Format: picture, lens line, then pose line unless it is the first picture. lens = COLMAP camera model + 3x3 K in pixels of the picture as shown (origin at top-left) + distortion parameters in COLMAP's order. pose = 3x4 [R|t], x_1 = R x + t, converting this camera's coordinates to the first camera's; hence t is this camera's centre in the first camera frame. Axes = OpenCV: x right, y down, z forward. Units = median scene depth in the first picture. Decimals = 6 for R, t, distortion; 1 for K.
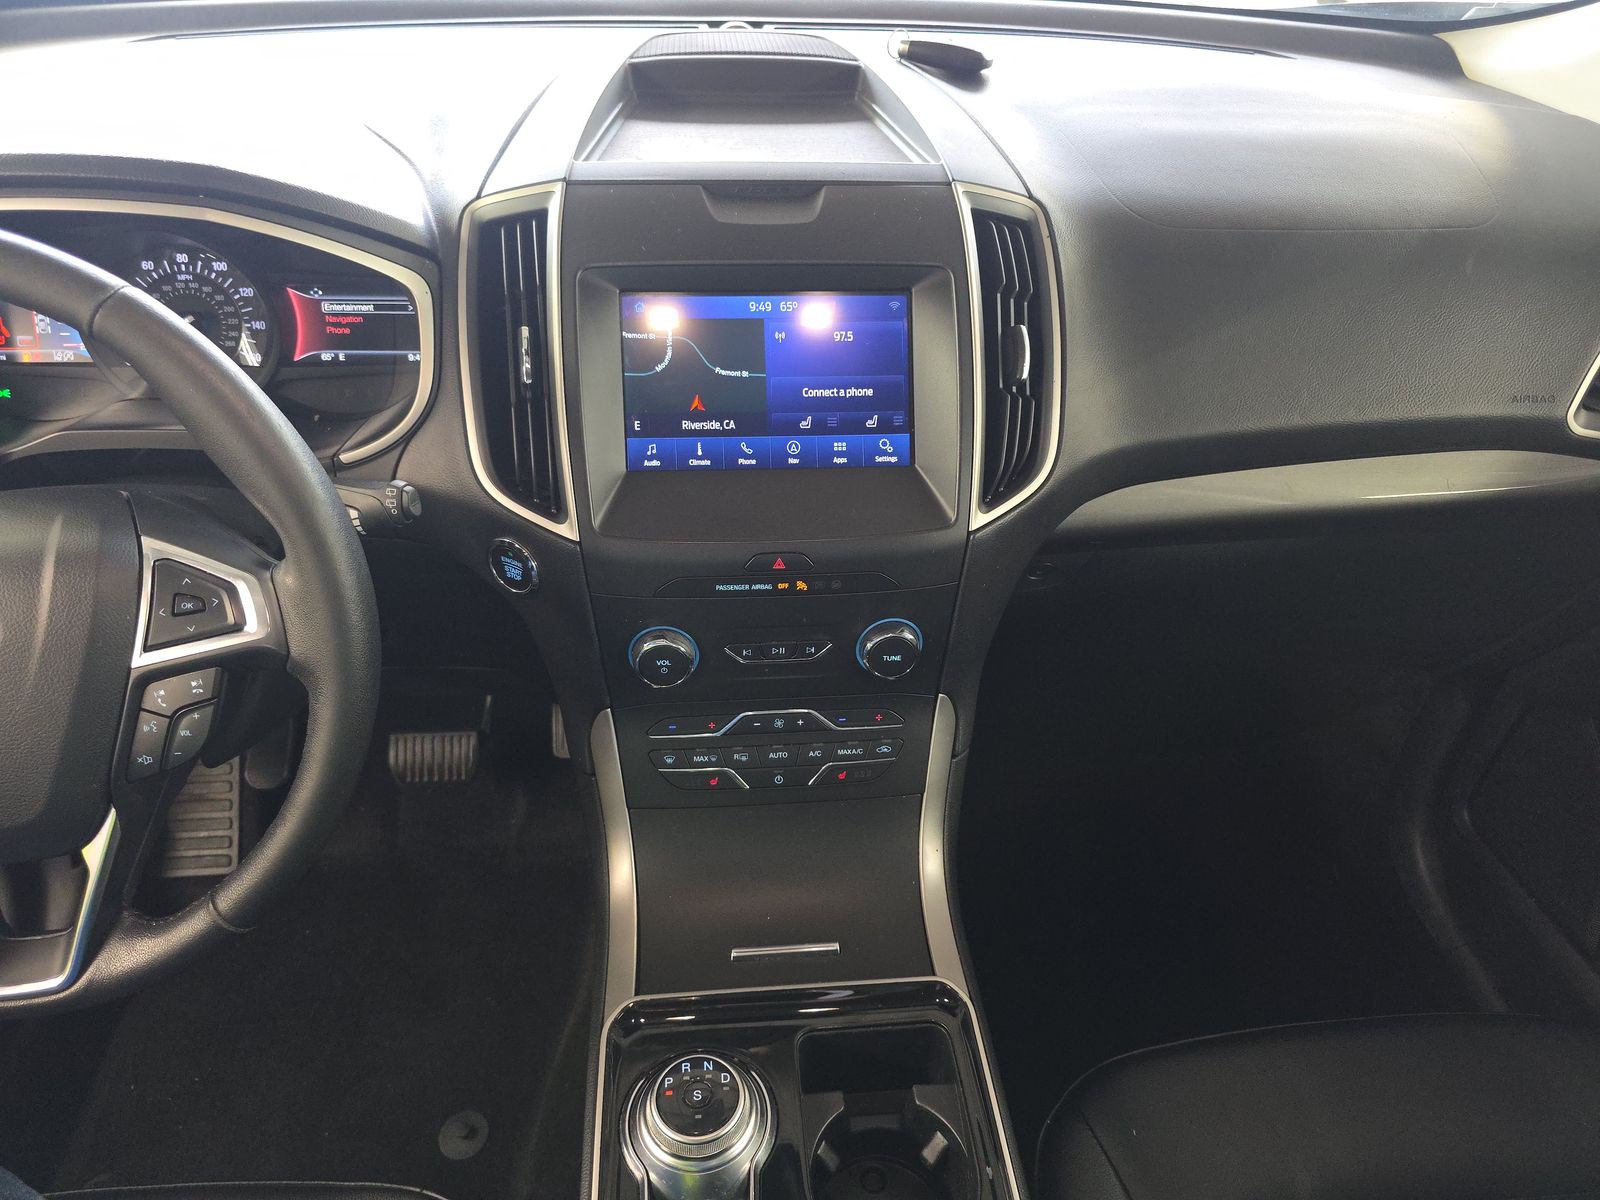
lens RADIAL K [[1057.3, 0, 799.7], [0, 1057.3, 593.0], [0, 0, 1]] dist [0.005373, -0.001278]
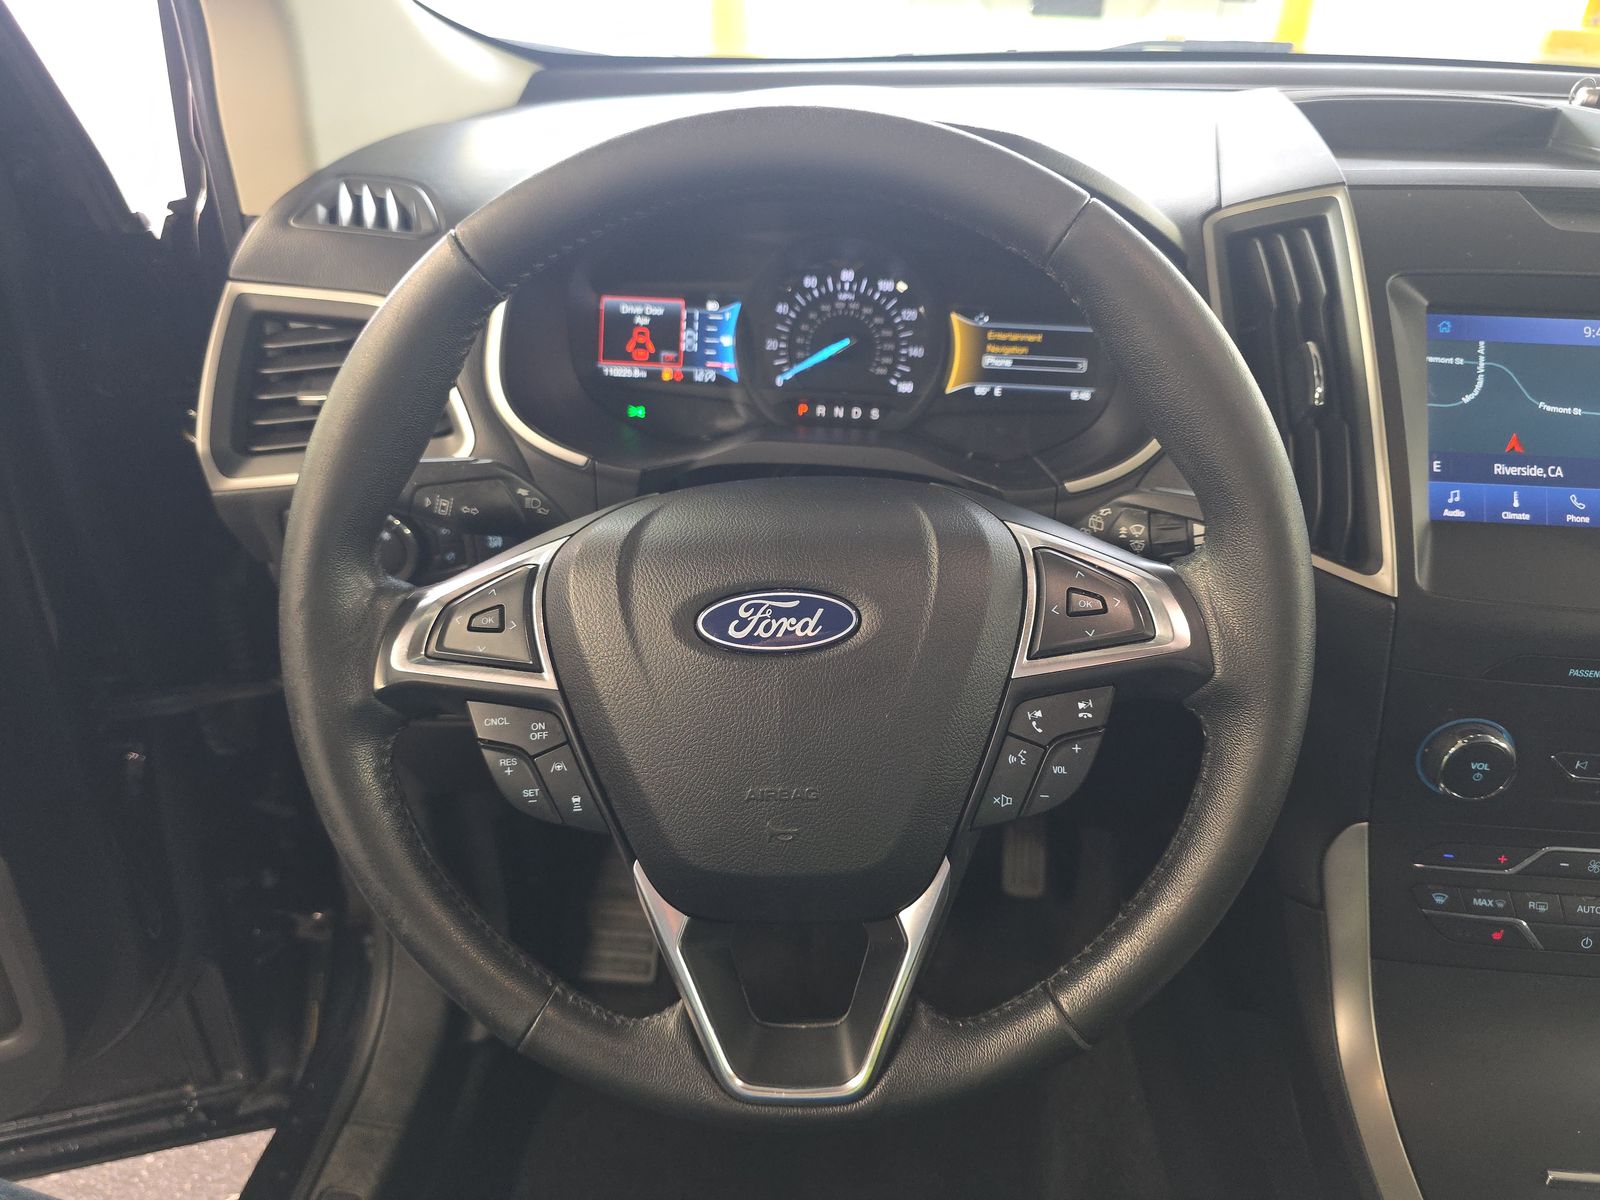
lens RADIAL K [[1081.7, 0, 800.6], [0, 1081.7, 608.0], [0, 0, 1]] dist [0.019928, -0.003748]
pose [[0.987292, 0.067095, -0.144055, -0.477845], [-0.088836, 0.984651, -0.150233, 0.109538], [0.131764, 0.161121, 0.978099, 0.133405]]
